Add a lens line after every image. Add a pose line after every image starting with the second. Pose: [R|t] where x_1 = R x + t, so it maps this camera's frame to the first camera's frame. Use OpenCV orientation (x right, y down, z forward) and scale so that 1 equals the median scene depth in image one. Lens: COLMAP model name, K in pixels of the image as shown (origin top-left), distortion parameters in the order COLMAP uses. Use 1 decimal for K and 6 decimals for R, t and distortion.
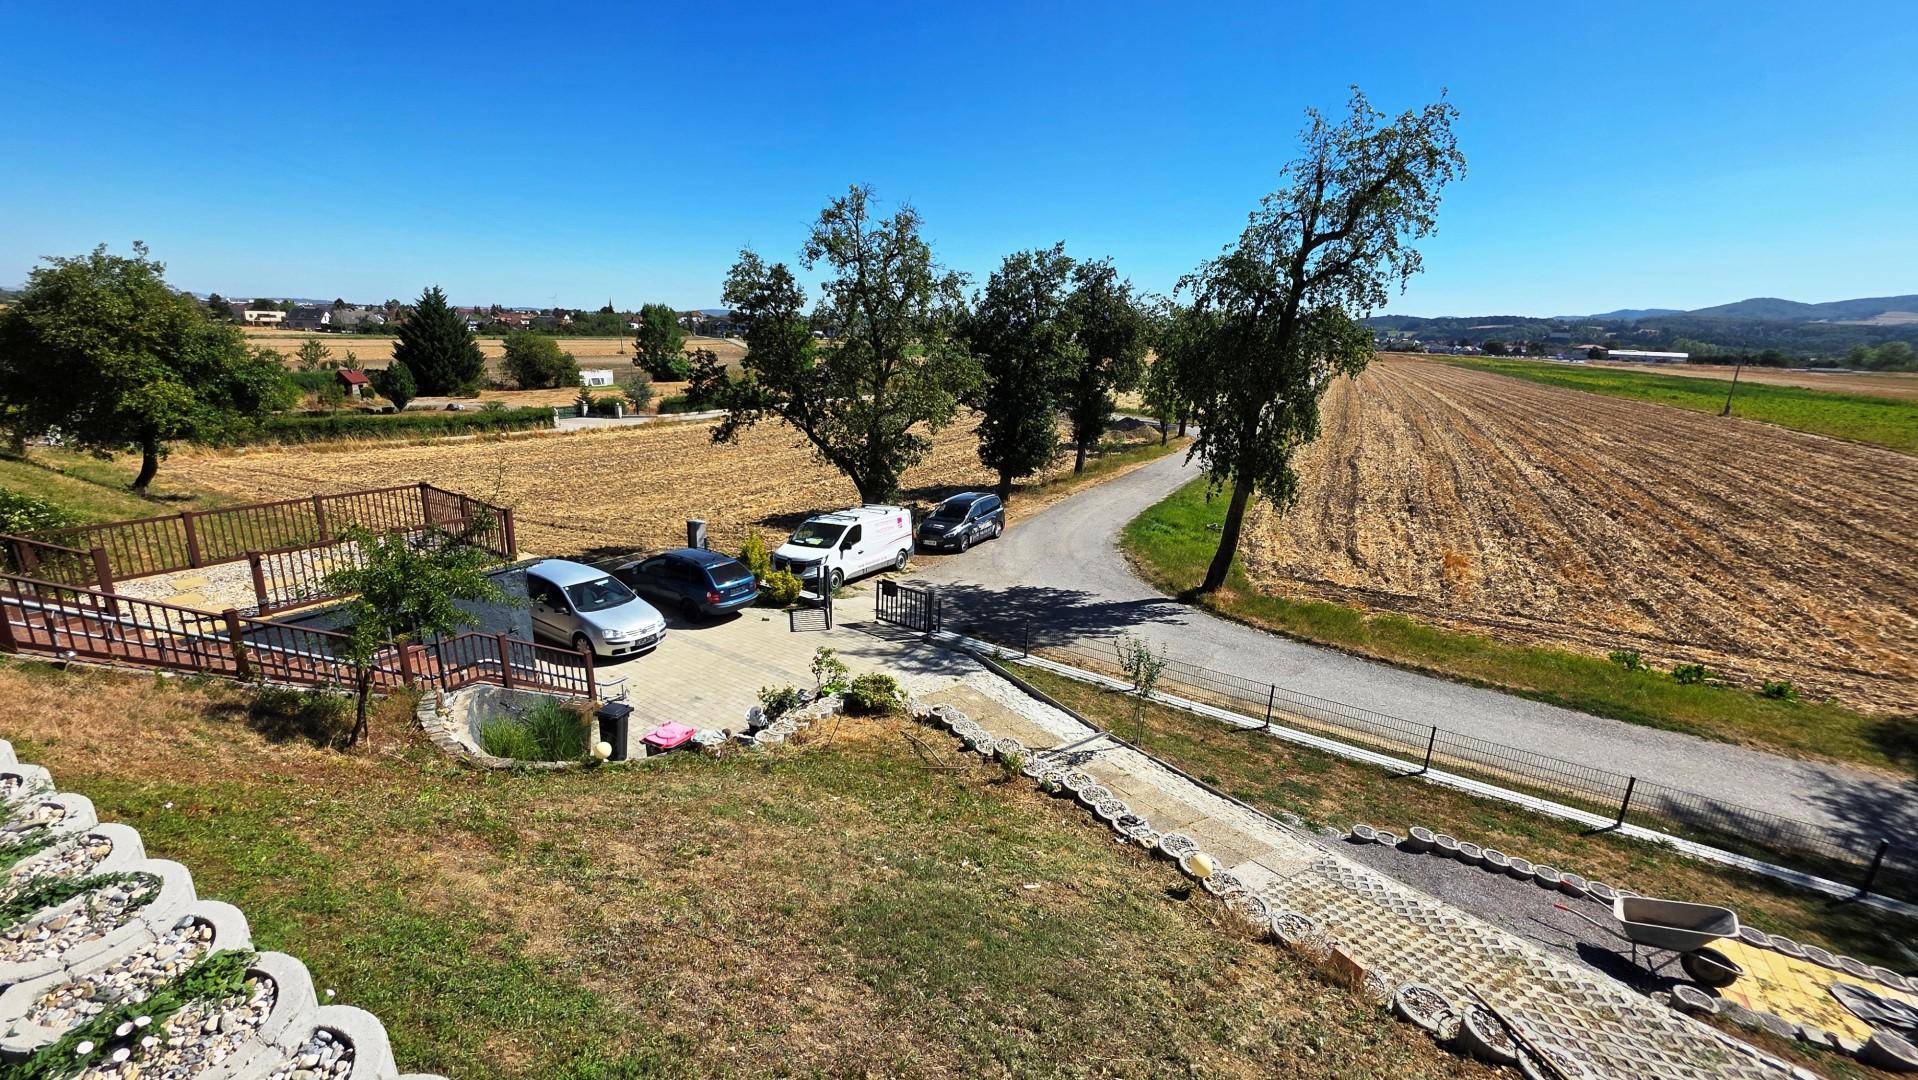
lens RADIAL K [[764.5, 0, 945.2], [0, 764.5, 533.2], [0, 0, 1]] dist [-0.002963, 0.000501]
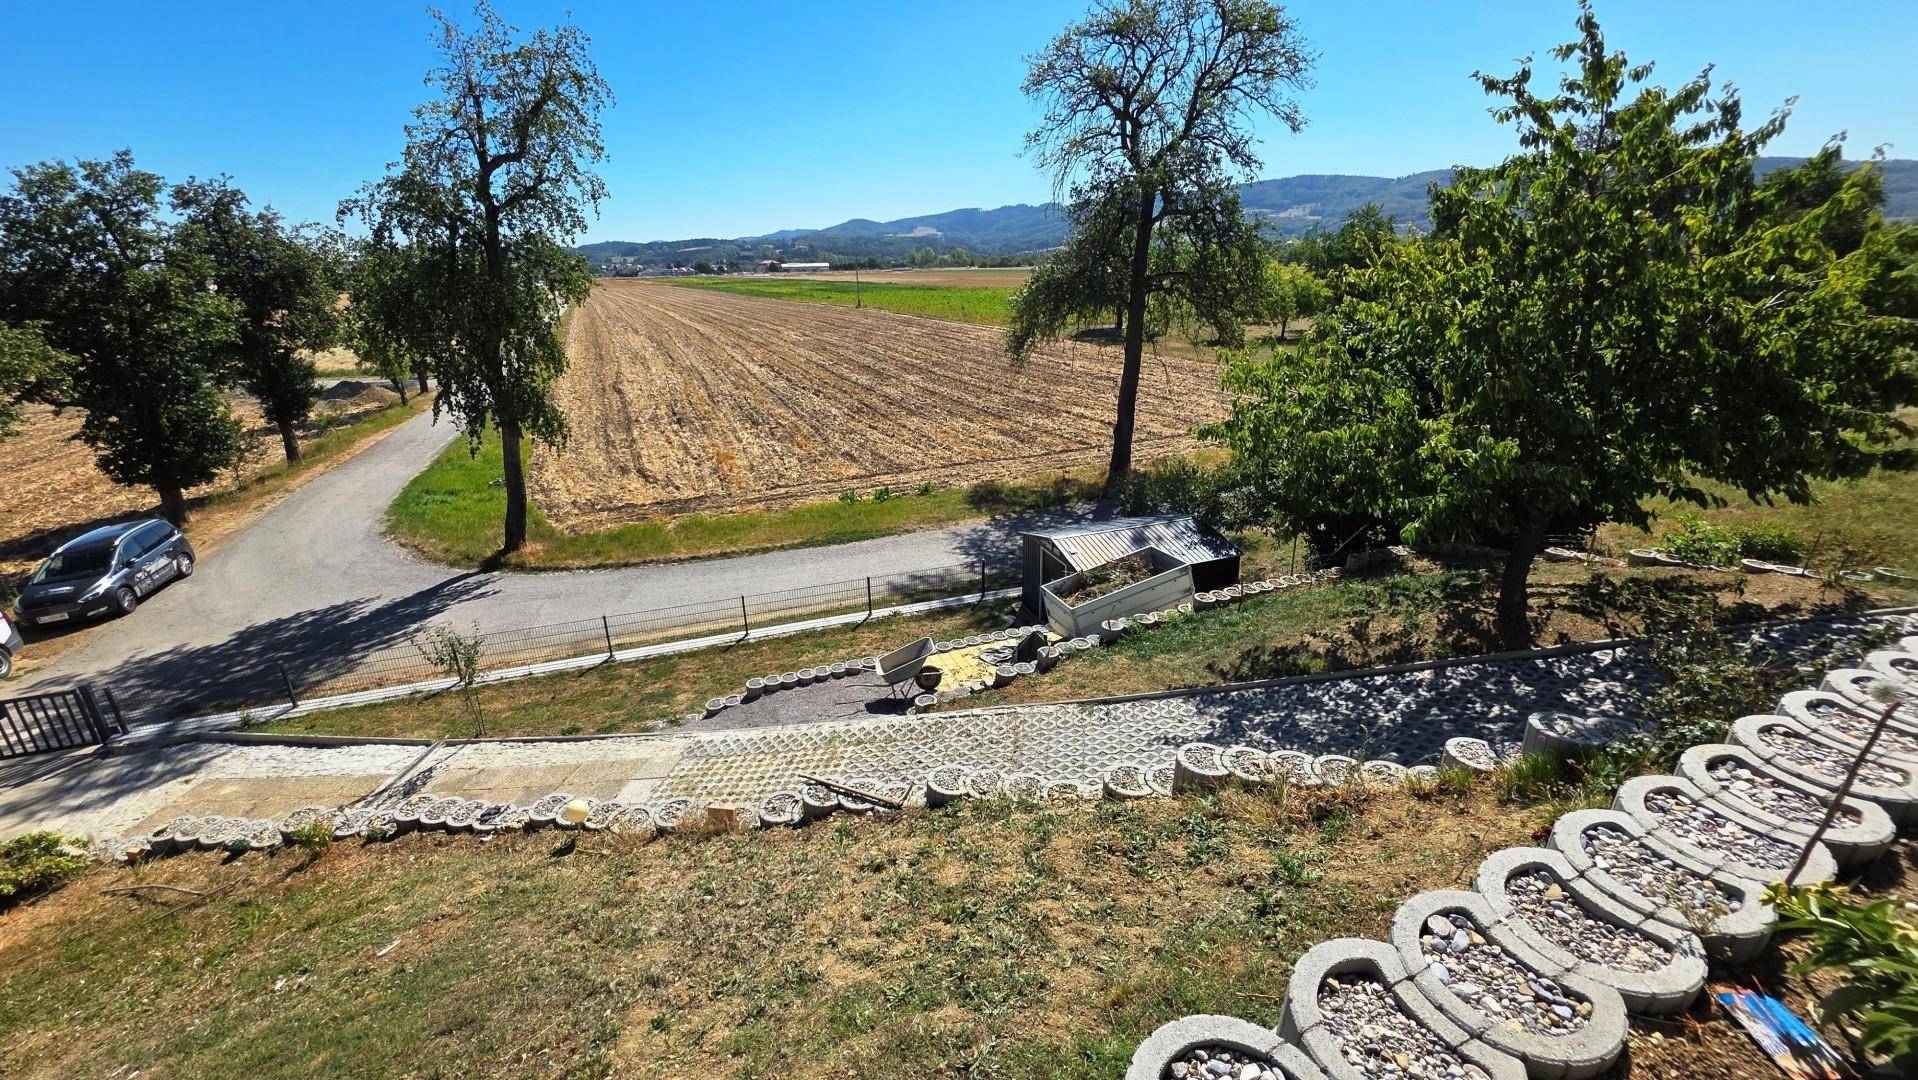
lens RADIAL K [[763.8, 0, 939.9], [0, 763.8, 531.2], [0, 0, 1]] dist [0.004844, -0.000205]
pose [[0.627607, -0.306314, 0.715738, 0.010684], [0.247733, 0.950135, 0.189401, 0.006115], [-0.738063, 0.058442, 0.672196, -0.013522]]
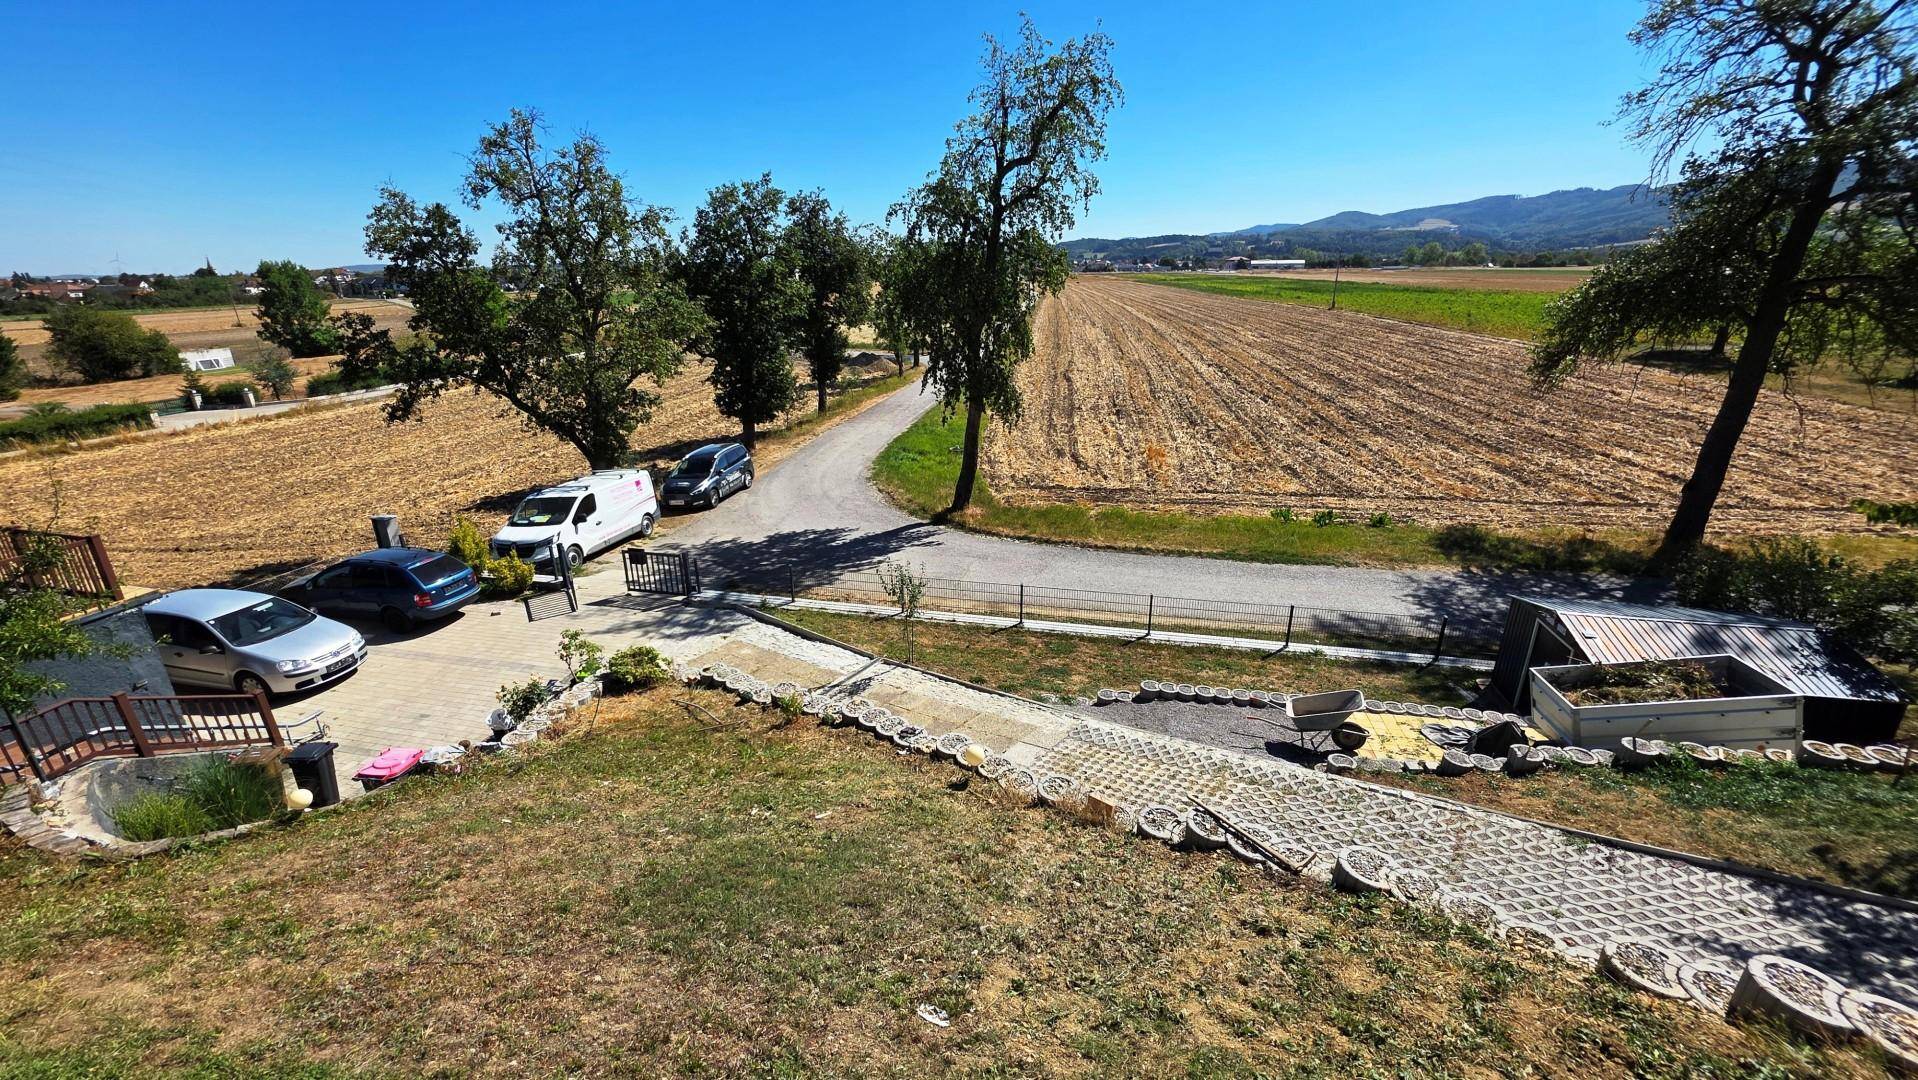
lens RADIAL K [[762.8, 0, 945.3], [0, 762.8, 532.5], [0, 0, 1]] dist [0.001292, -0.000252]
pose [[0.941749, -0.155204, 0.298365, 0.007138], [0.132697, 0.986651, 0.094395, 0.004601], [-0.309032, -0.049304, 0.949773, -0.001376]]
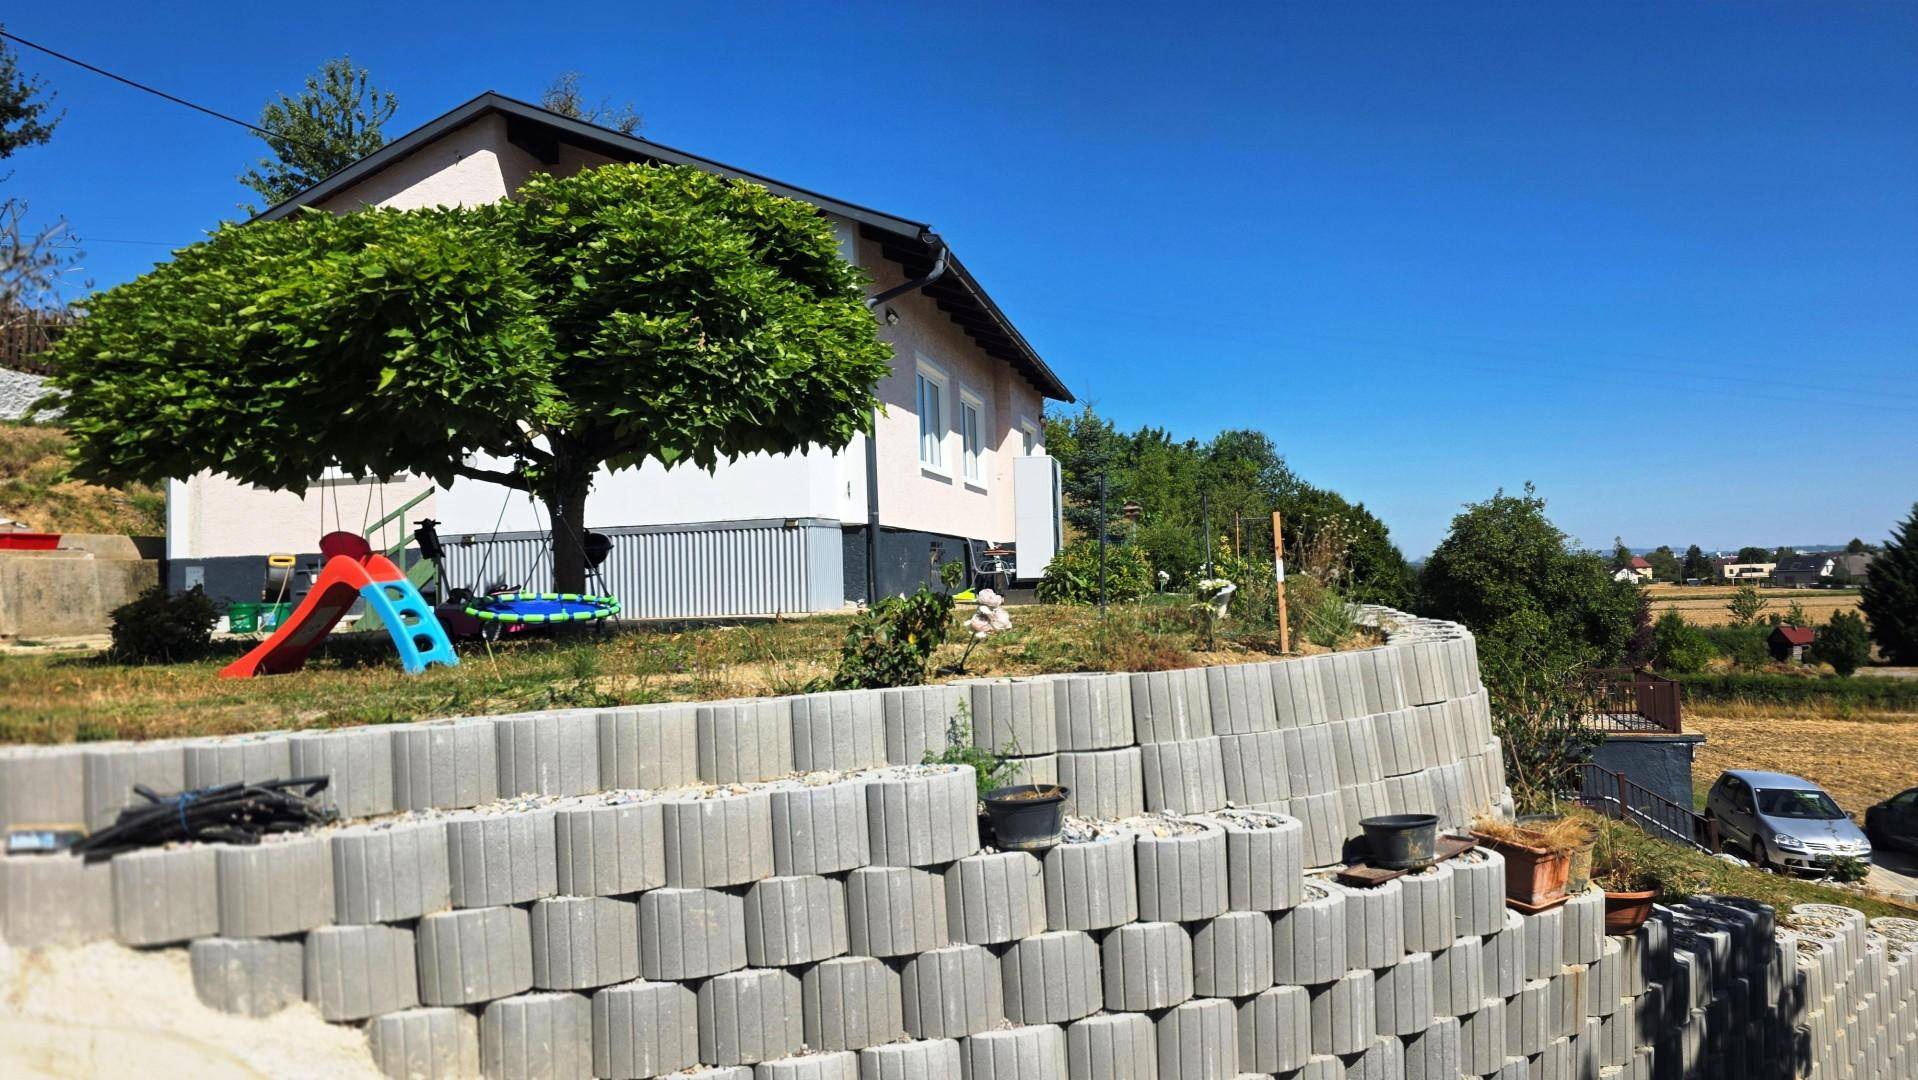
lens RADIAL K [[1304.6, 0, 968.3], [0, 1304.6, 532.1], [0, 0, 1]] dist [0.109520, -0.111828]
pose [[0.311198, -0.084517, -0.946580, 0.528660], [-0.202818, 0.967184, -0.153035, 0.150924], [0.928451, 0.239607, 0.283844, -0.274667]]
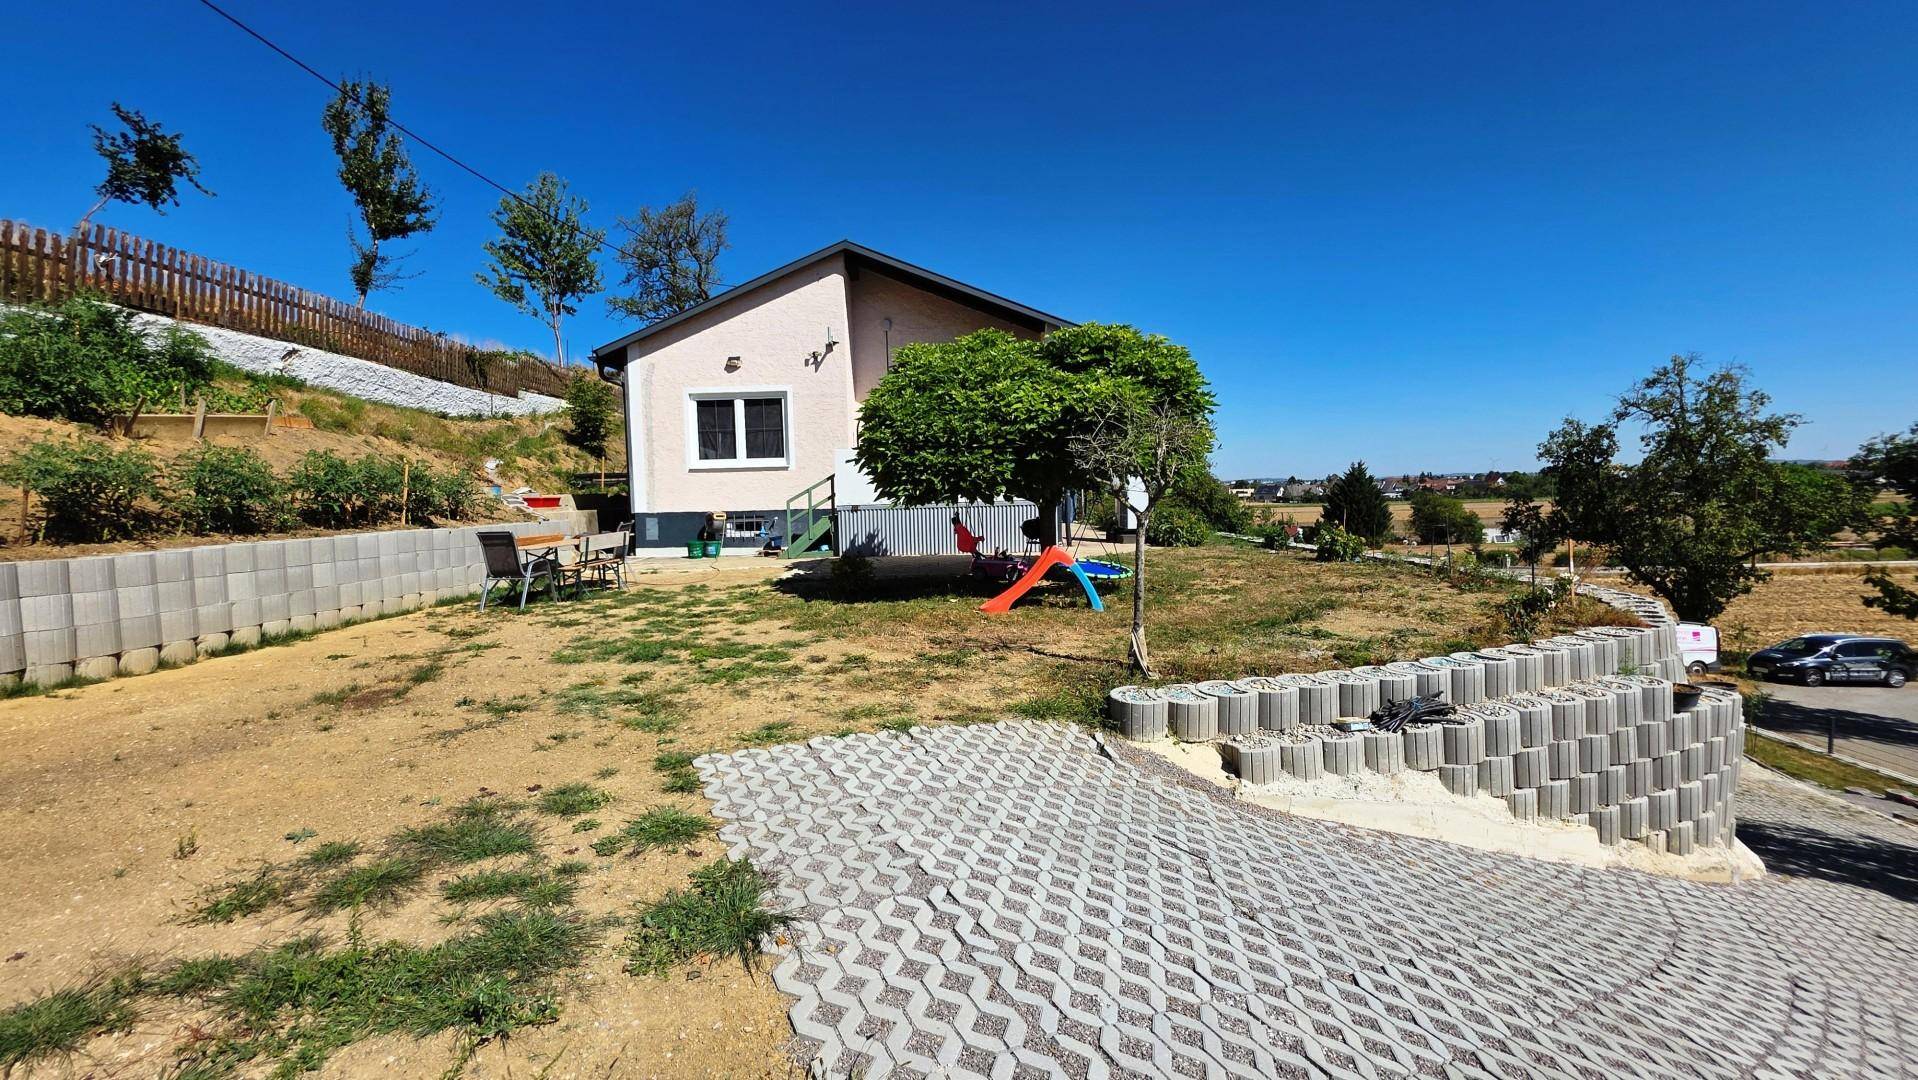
lens RADIAL K [[786.2, 0, 938.9], [0, 786.2, 543.2], [0, 0, 1]] dist [0.000639, -0.000463]
pose [[0.477115, 0.011317, -0.878768, 0.462374], [-0.188365, 0.977996, -0.089676, 0.180816], [0.858417, 0.208314, 0.468748, -0.571077]]
